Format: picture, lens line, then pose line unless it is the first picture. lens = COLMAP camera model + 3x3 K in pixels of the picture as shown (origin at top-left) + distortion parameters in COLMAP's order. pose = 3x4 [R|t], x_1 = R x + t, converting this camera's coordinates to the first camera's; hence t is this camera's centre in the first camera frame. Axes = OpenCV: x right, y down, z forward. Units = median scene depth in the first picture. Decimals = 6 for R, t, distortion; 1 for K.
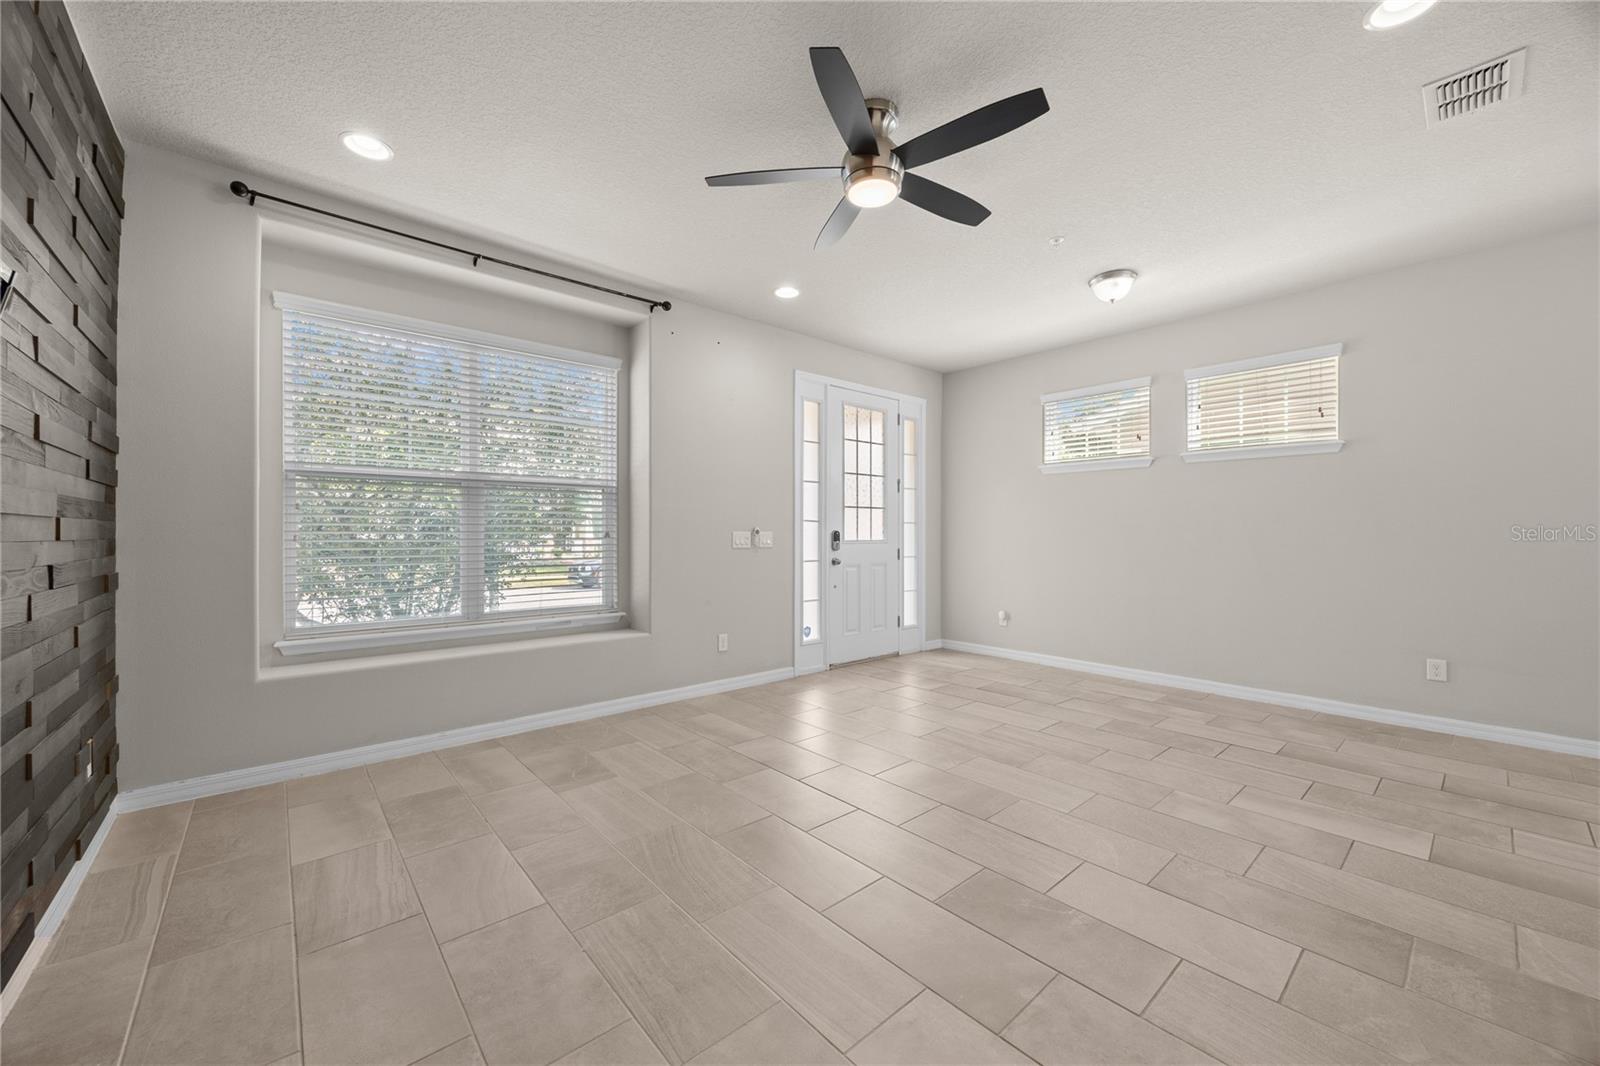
lens RADIAL K [[614.3, 0, 805.4], [0, 614.3, 532.7], [0, 0, 1]] dist [0.000702, -0.000014]
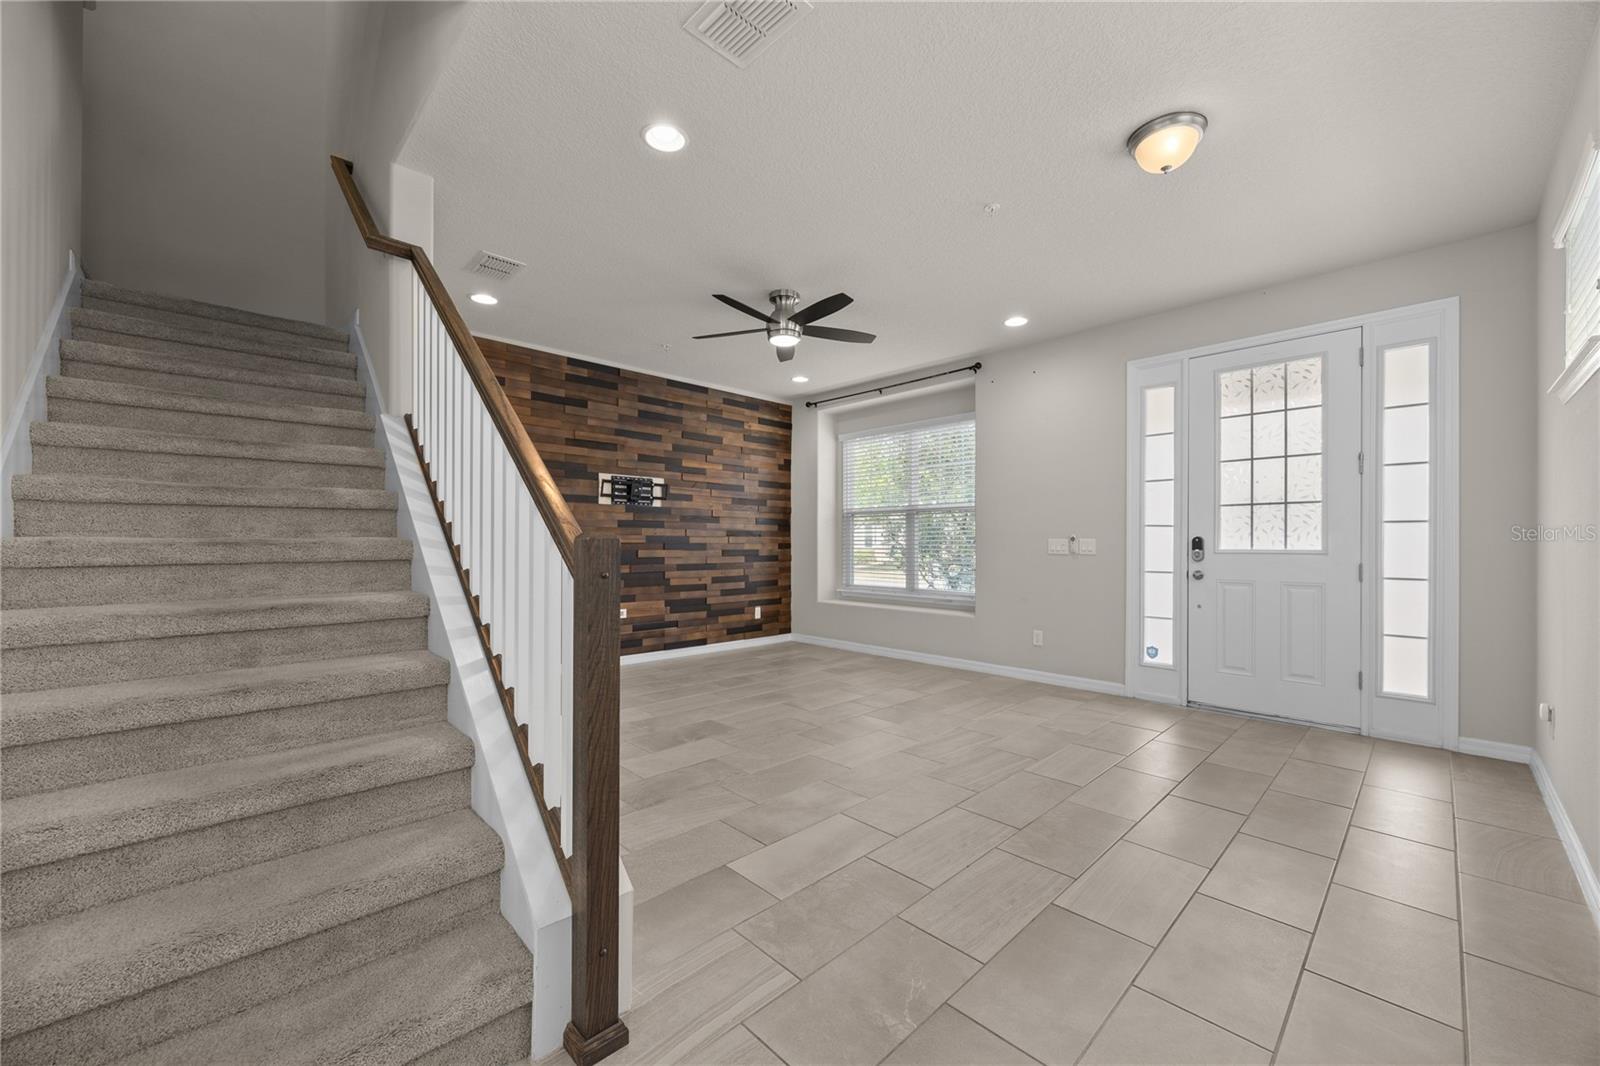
lens RADIAL K [[610.7, 0, 799.6], [0, 610.7, 542.7], [0, 0, 1]] dist [-0.003120, -0.000267]
pose [[0.043180, 0.001331, -0.999066, 0.843534], [0.000389, 0.999999, 0.001349, 0.003250], [0.999067, -0.000447, 0.043179, 0.452889]]
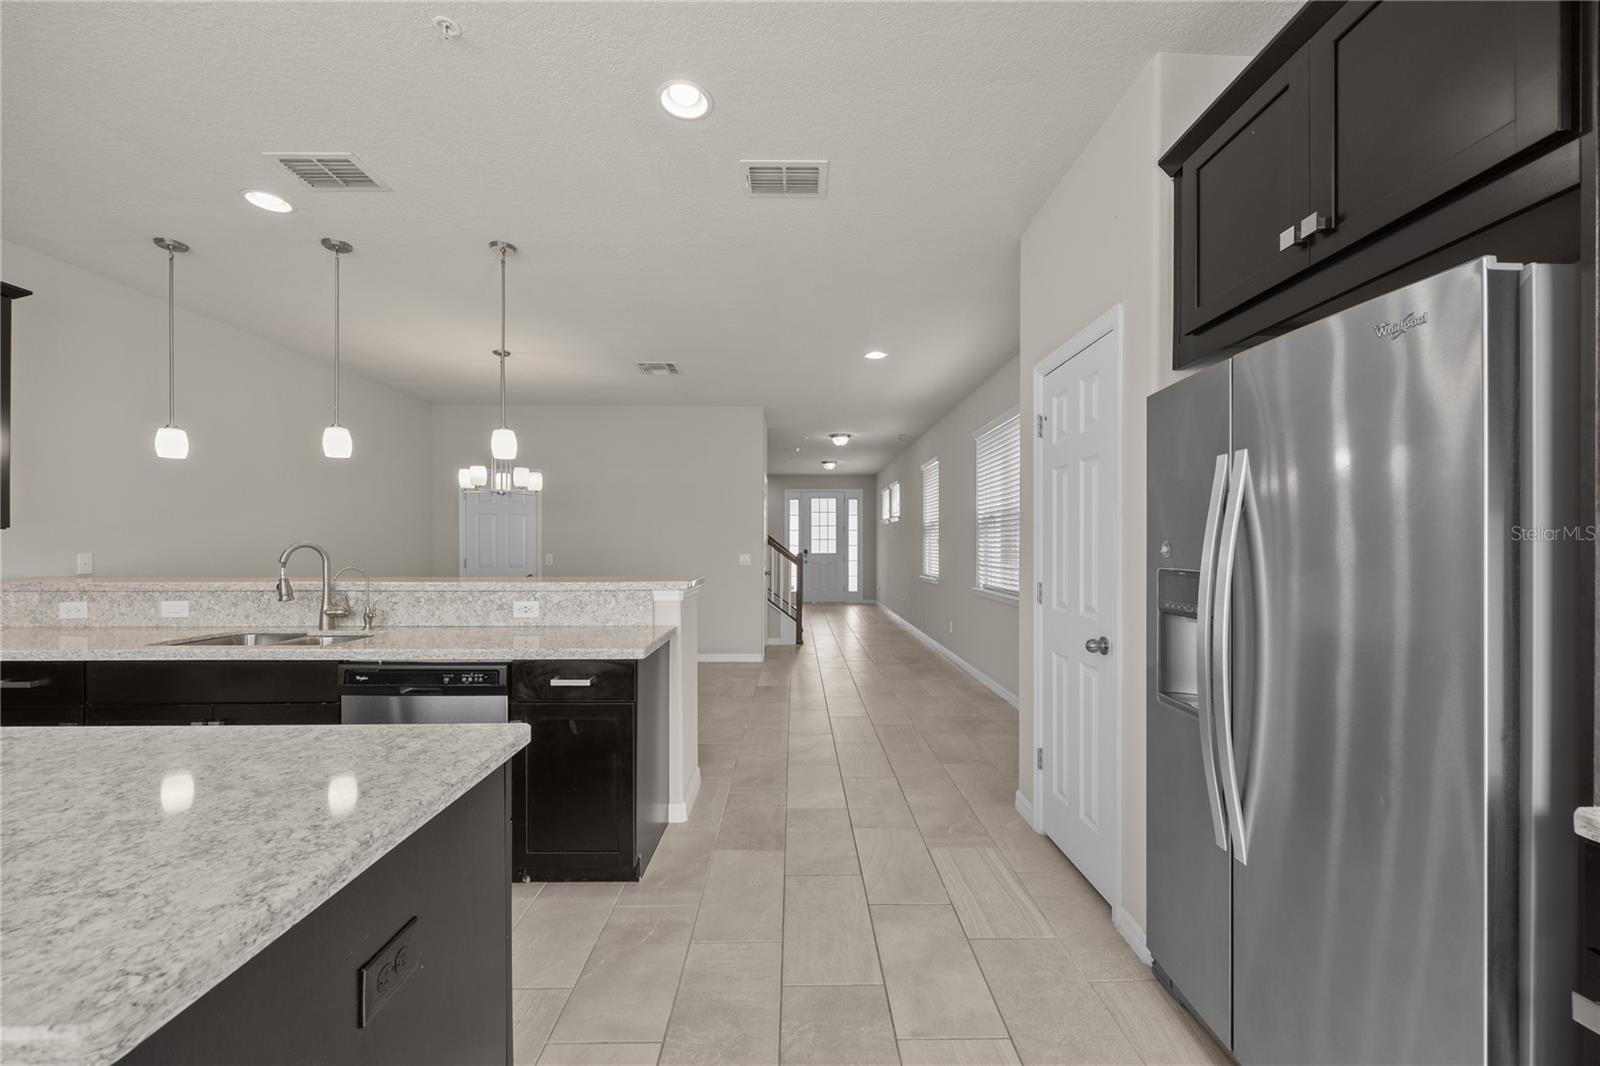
lens RADIAL K [[617.4, 0, 804.4], [0, 617.4, 549.3], [0, 0, 1]] dist [-0.002309, -0.000105]
pose [[0.762780, 0.003416, -0.646650, 1.721684], [0.000483, 0.999983, 0.005852, -0.018607], [0.646658, -0.004776, 0.762765, -0.959112]]
